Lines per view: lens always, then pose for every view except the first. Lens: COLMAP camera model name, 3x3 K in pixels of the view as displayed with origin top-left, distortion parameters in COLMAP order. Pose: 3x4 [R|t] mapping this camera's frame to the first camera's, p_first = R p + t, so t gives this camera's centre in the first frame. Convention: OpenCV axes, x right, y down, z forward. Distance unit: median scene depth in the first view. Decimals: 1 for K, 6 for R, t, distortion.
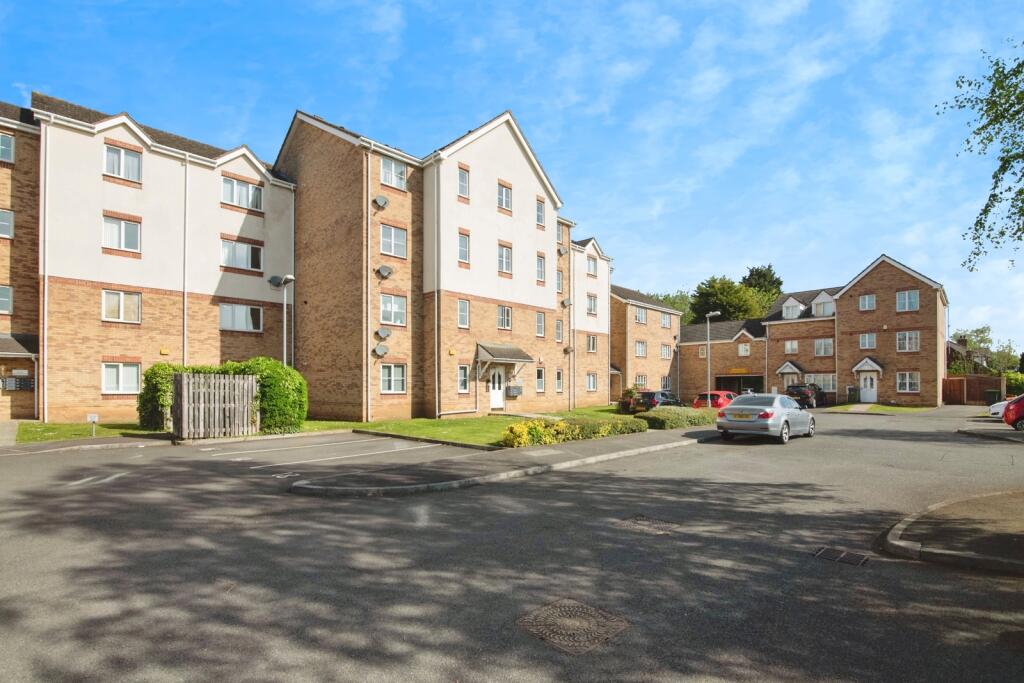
lens RADIAL K [[479.1, 0, 488.9], [0, 479.1, 335.5], [0, 0, 1]] dist [-0.015072, -0.000592]
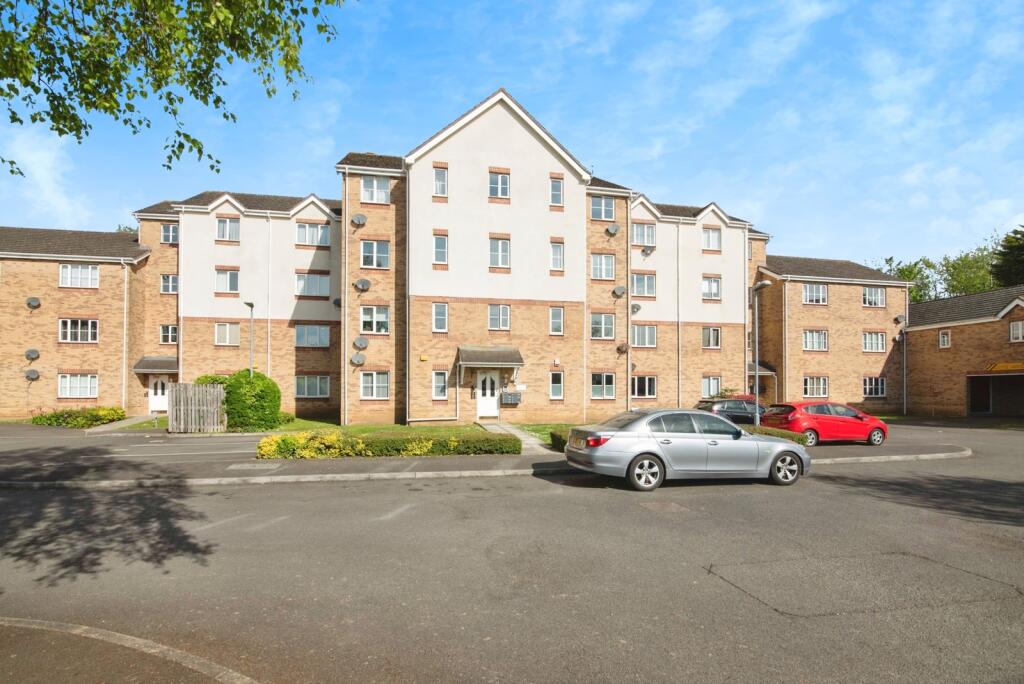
lens RADIAL K [[467.1, 0, 512.0], [0, 467.1, 342.0], [0, 0, 1]] dist [-0.014817, -0.000177]
pose [[0.835688, -0.055918, -0.546350, 0.575754], [0.057841, 0.998232, -0.013696, 0.025156], [0.546150, -0.020156, 0.837445, 0.291747]]
